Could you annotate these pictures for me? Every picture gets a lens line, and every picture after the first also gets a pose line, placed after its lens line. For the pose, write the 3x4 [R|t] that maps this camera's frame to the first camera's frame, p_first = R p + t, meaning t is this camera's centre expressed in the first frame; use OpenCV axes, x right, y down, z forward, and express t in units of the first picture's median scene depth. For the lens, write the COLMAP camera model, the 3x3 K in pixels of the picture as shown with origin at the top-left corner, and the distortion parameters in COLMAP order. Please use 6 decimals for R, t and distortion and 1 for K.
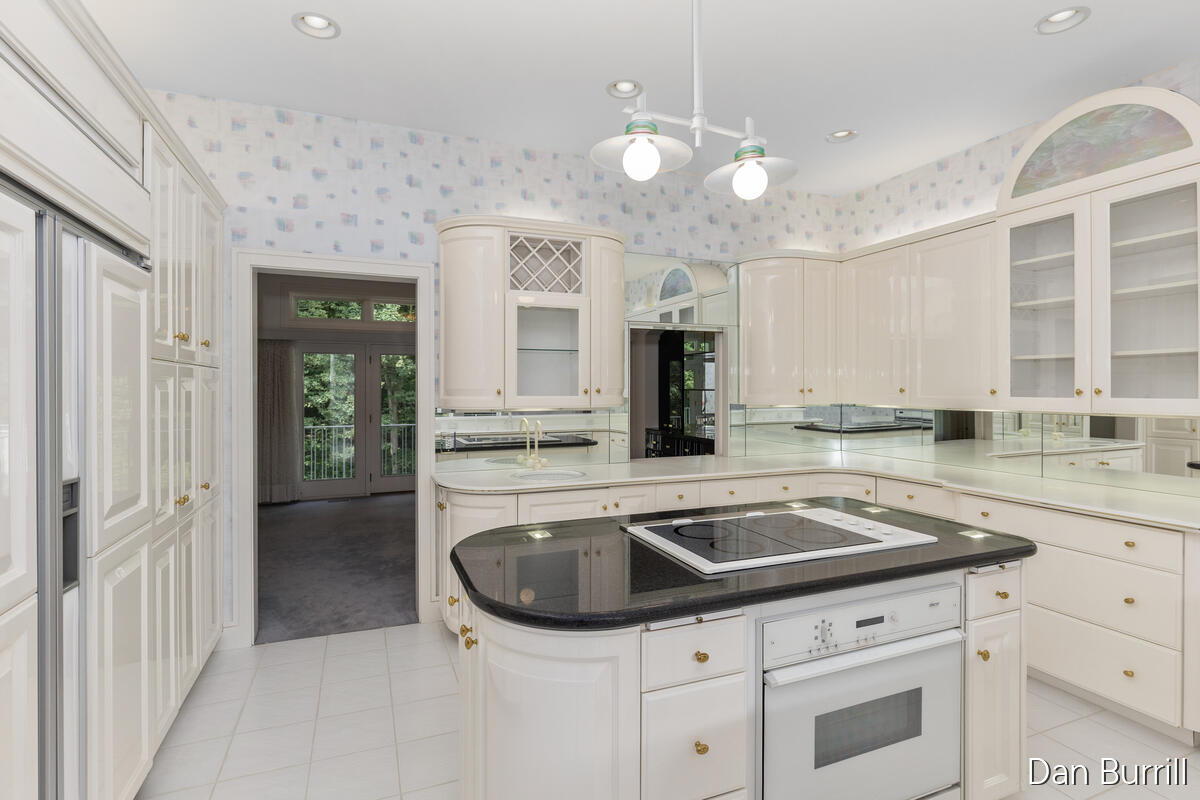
lens RADIAL K [[589.7, 0, 605.6], [0, 589.7, 394.0], [0, 0, 1]] dist [0.029407, -0.001149]
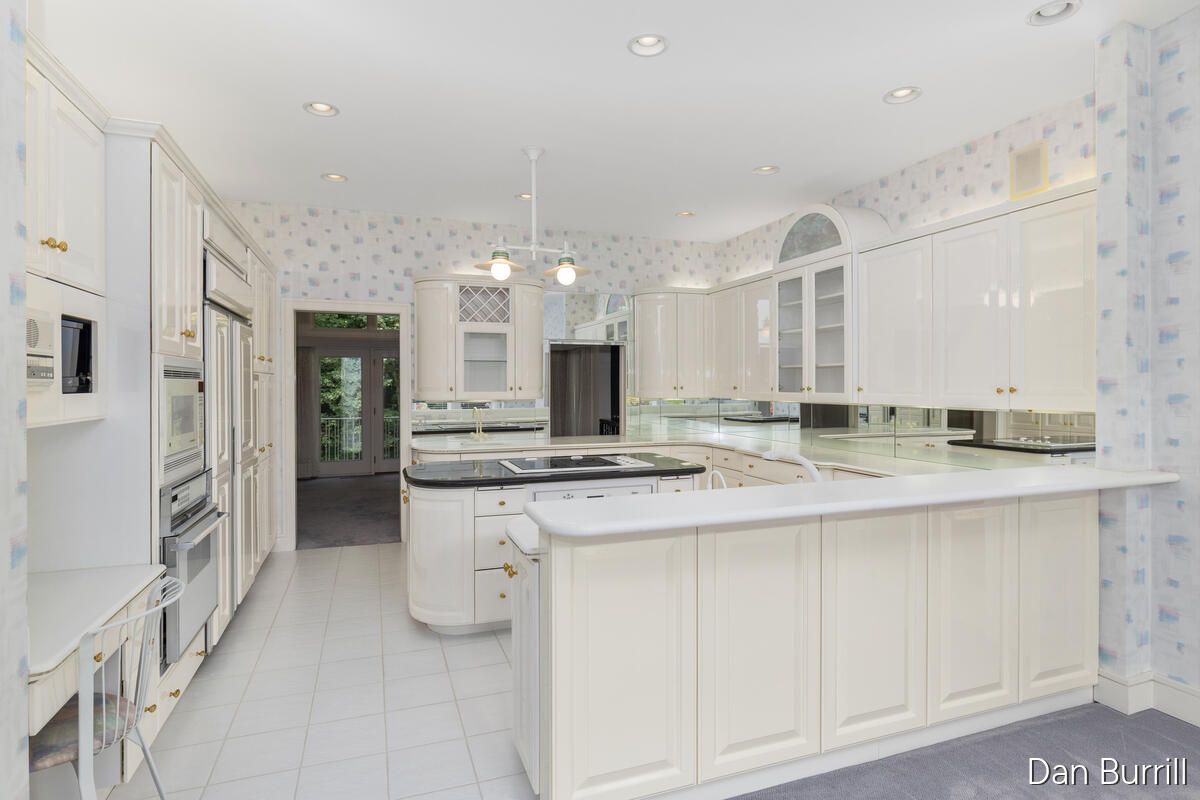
lens RADIAL K [[648.0, 0, 602.1], [0, 648.0, 397.3], [0, 0, 1]] dist [0.079917, 0.002445]
pose [[0.998524, 0.000674, -0.054312, 0.283196], [-0.000186, 0.999959, 0.009005, 0.002776], [0.054316, -0.008982, 0.998483, -0.627317]]
